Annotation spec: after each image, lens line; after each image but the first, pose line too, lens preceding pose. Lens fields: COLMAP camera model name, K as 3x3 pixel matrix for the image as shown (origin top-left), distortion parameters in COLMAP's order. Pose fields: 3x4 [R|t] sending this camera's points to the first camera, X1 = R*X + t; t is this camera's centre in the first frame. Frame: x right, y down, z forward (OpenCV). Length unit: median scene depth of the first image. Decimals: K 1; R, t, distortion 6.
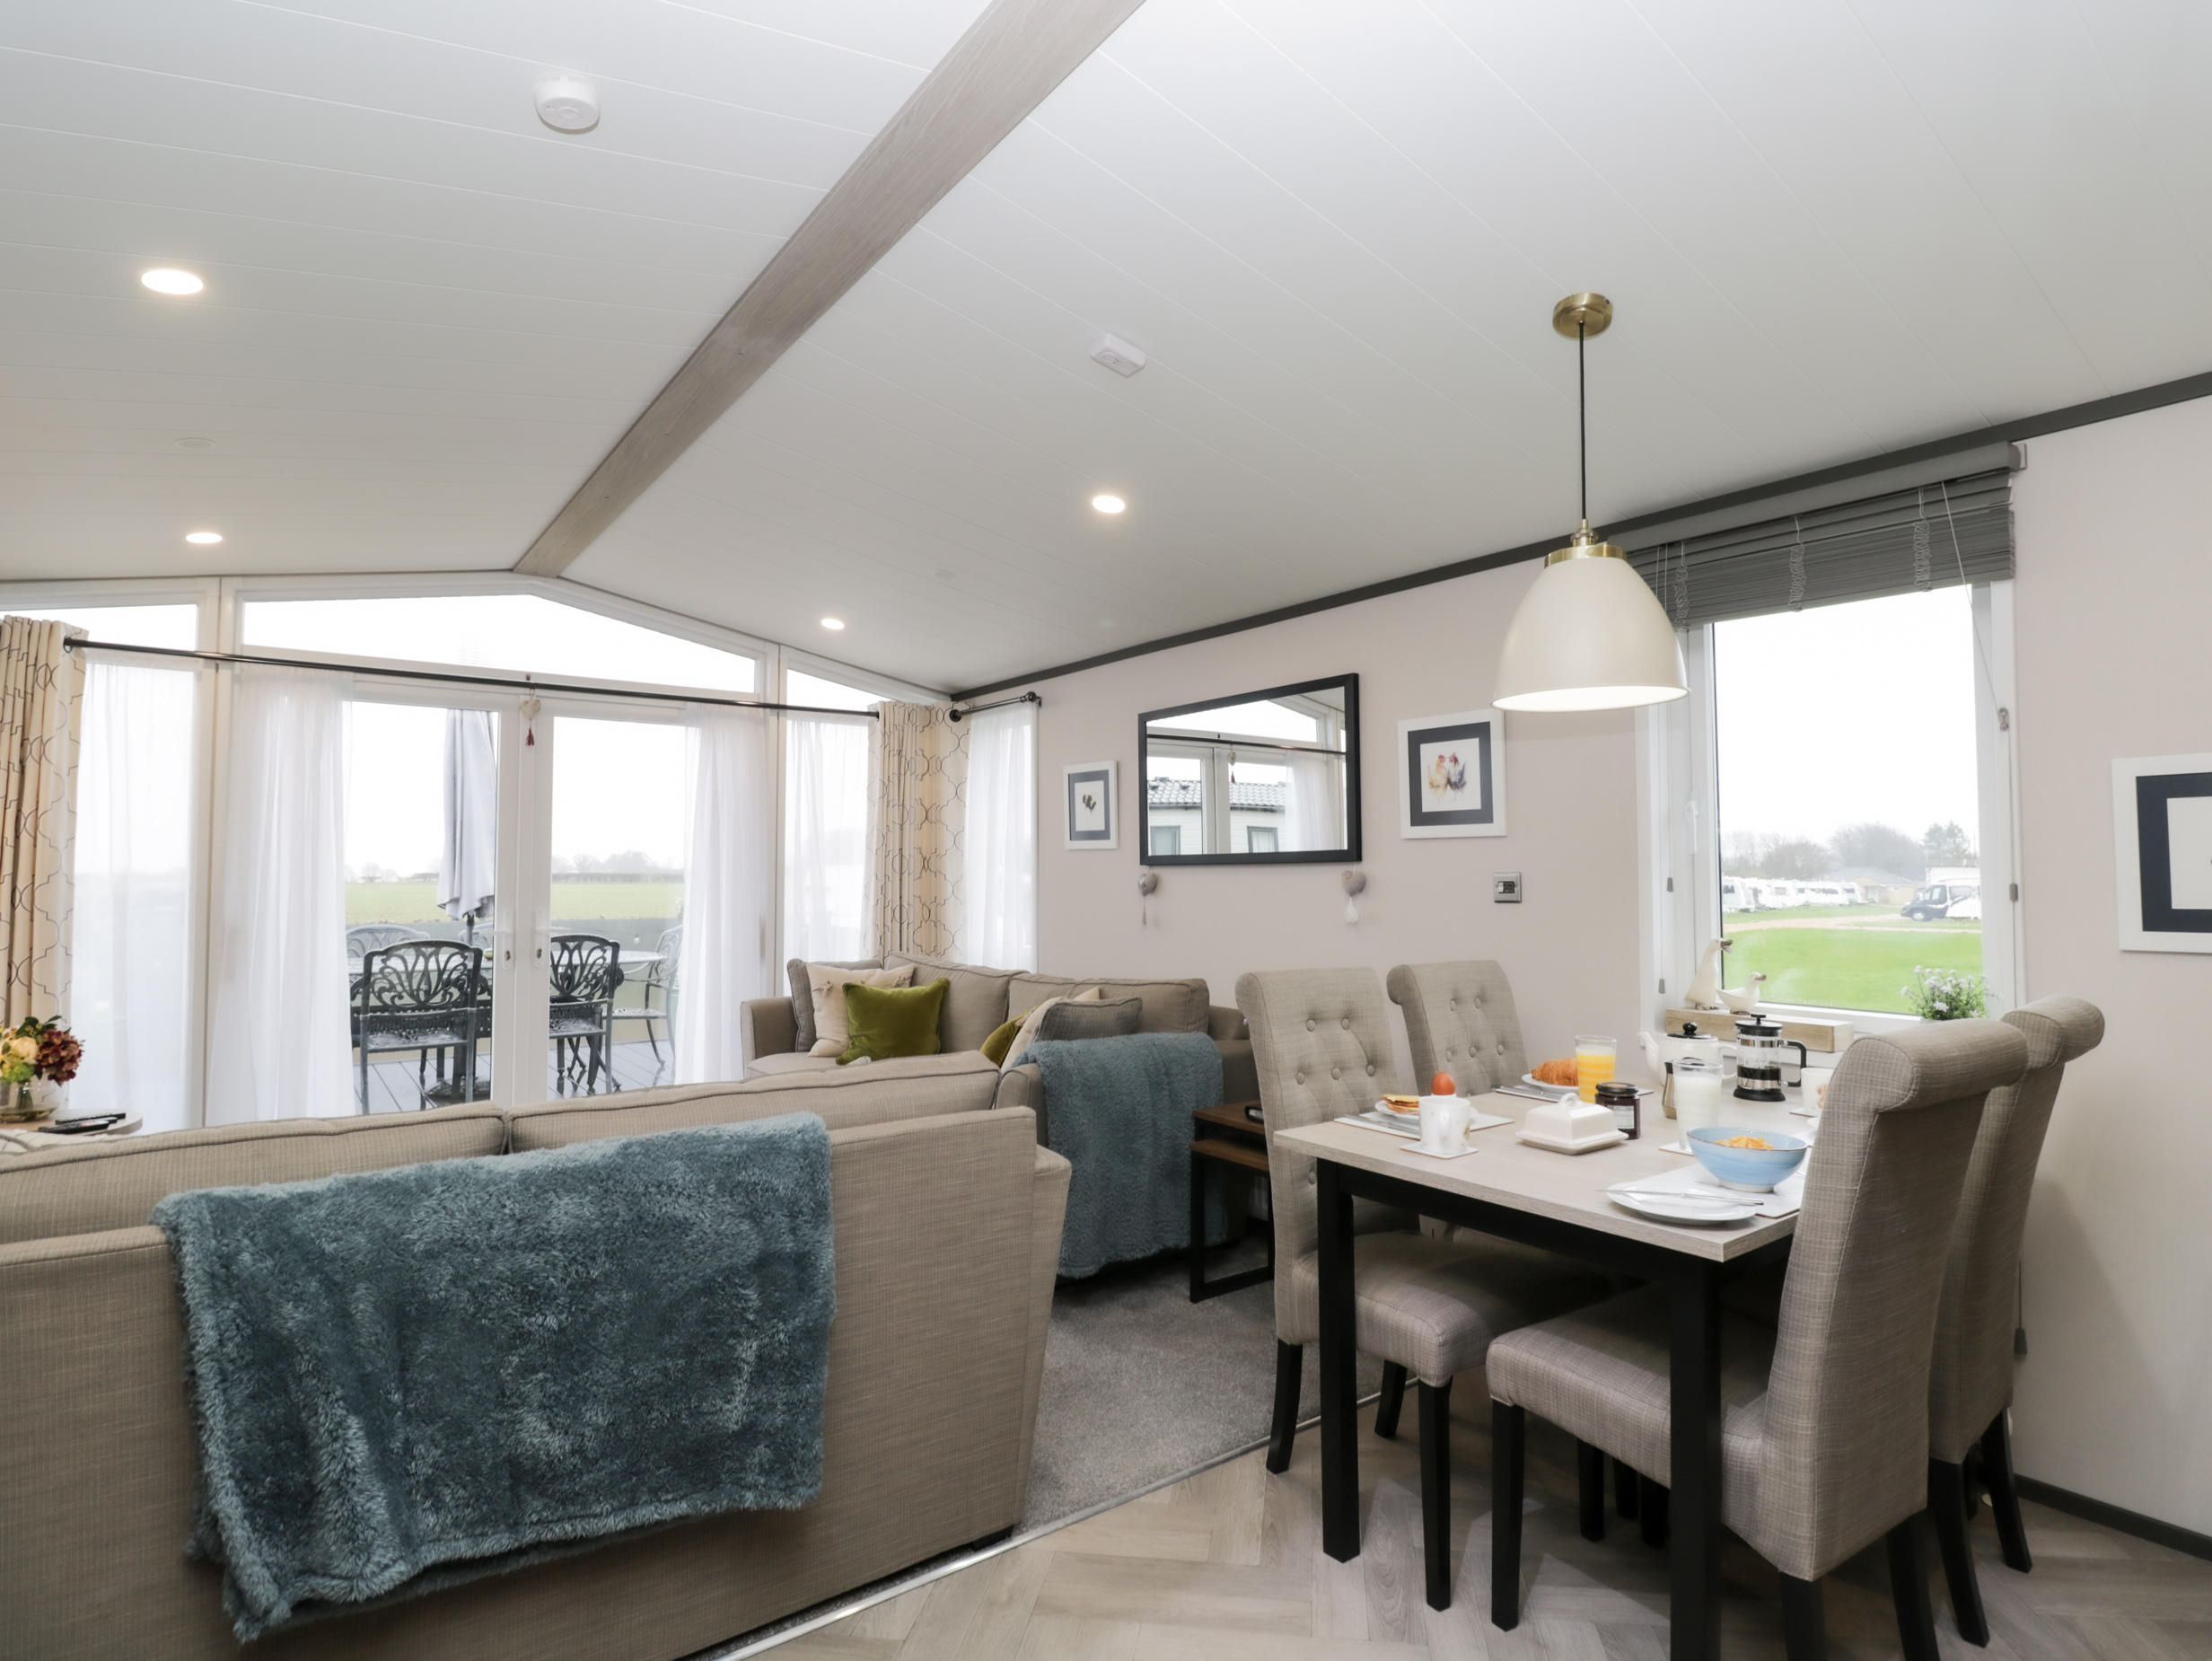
lens RADIAL K [[1141.5, 0, 1093.6], [0, 1141.5, 830.3], [0, 0, 1]] dist [-0.019224, -0.001901]
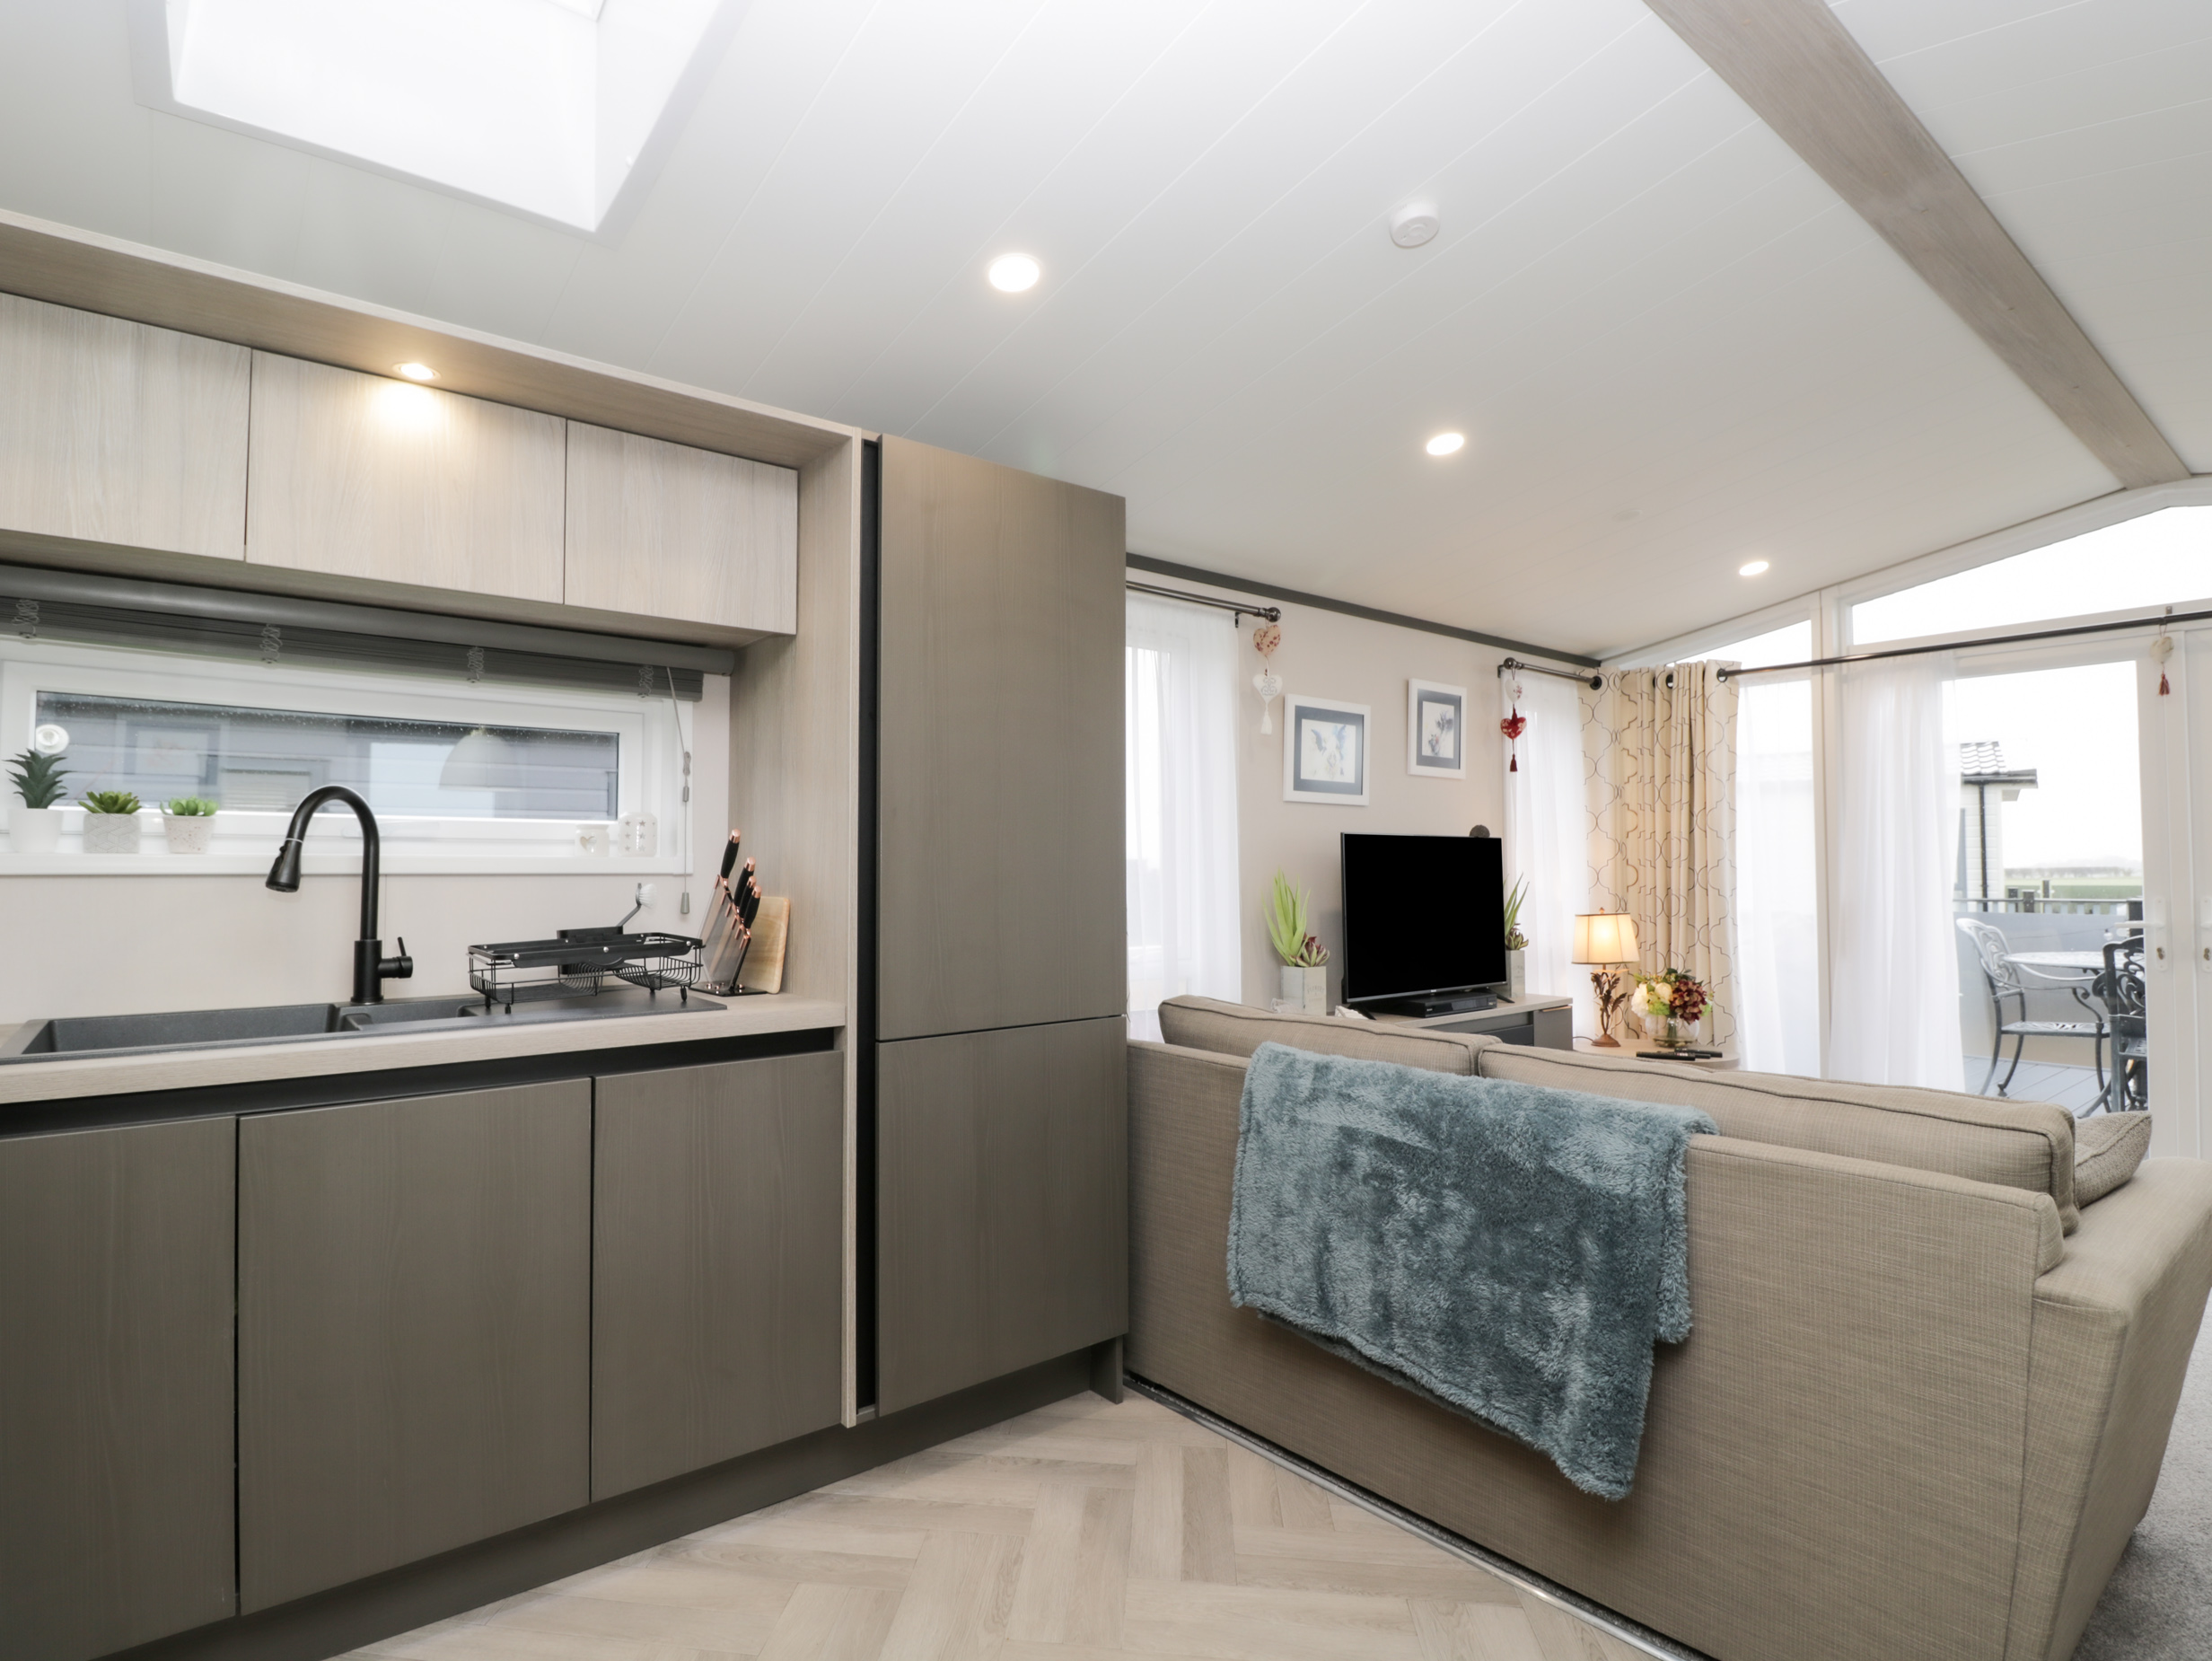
lens RADIAL K [[1141.5, 0, 1096.2], [0, 1141.5, 825.6], [0, 0, 1]] dist [-0.019224, -0.001901]
pose [[0.039846, -0.038770, -0.998453, 0.357876], [0.042402, 0.998412, -0.037077, 0.020839], [0.998306, -0.040859, 0.041427, 0.278488]]
